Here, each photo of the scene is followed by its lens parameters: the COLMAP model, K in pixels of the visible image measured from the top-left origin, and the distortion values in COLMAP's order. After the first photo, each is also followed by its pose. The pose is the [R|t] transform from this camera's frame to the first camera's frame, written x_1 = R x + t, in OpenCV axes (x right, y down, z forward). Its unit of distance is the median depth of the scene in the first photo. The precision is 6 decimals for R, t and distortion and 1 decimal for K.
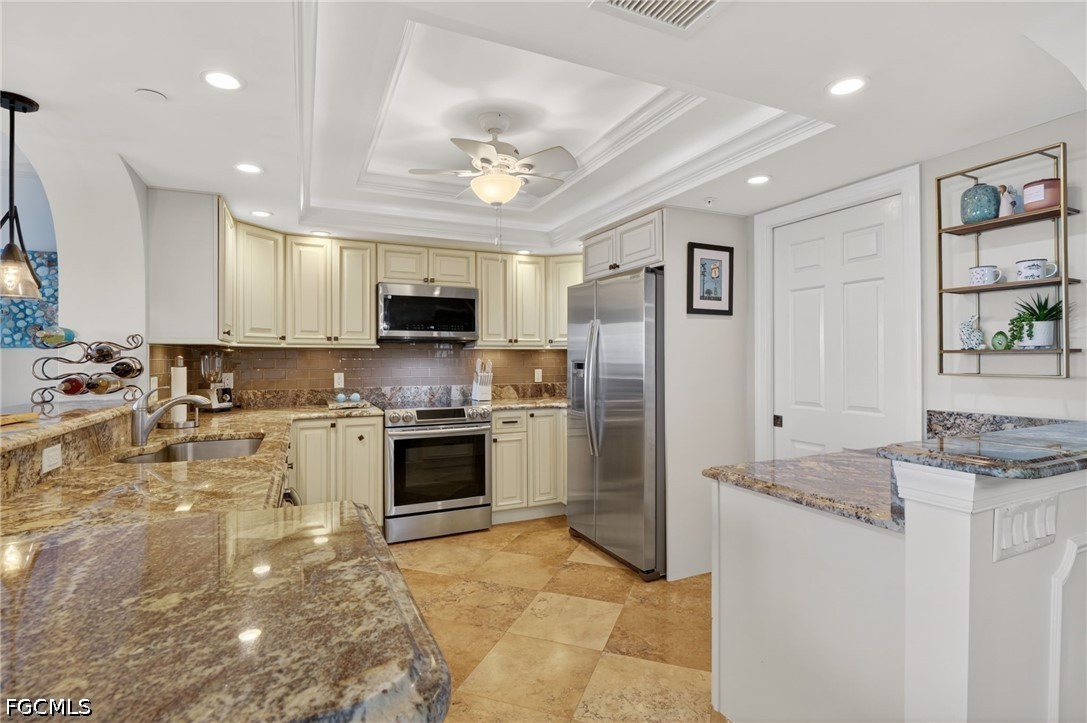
lens RADIAL K [[523.2, 0, 537.9], [0, 523.2, 357.0], [0, 0, 1]] dist [-0.018693, -0.001166]
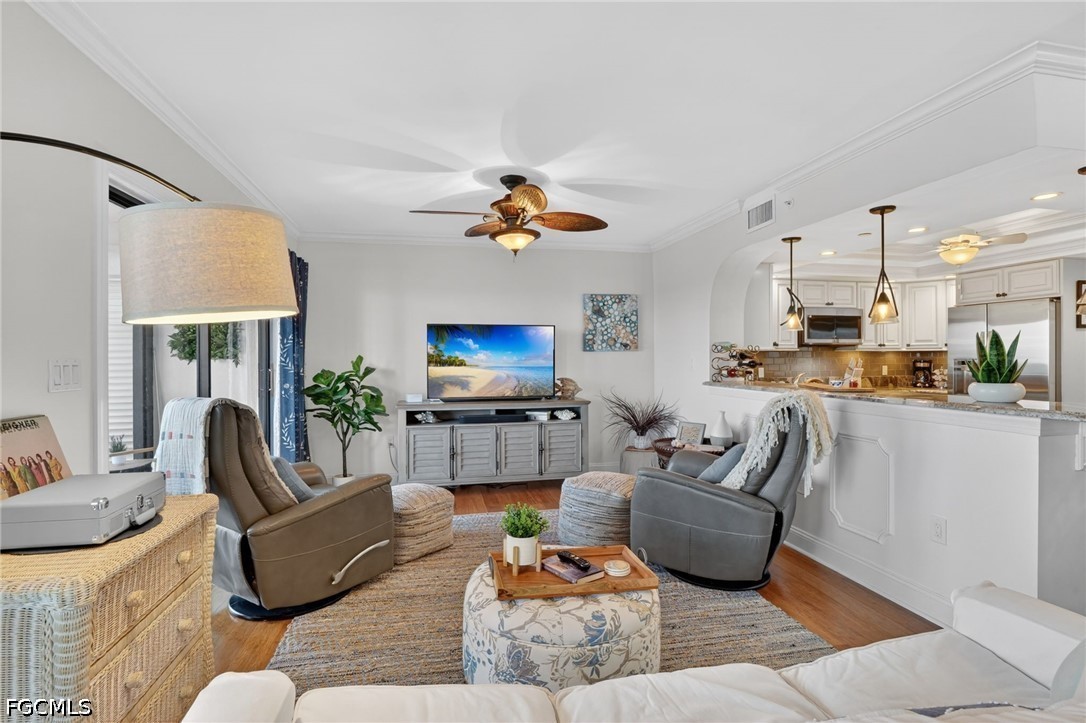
lens RADIAL K [[522.8, 0, 533.7], [0, 522.8, 356.8], [0, 0, 1]] dist [-0.018693, -0.001166]
pose [[0.973539, -0.001356, -0.228518, -0.766680], [0.001530, 0.999999, 0.000585, -0.002259], [0.228517, -0.000919, 0.973539, -0.671464]]
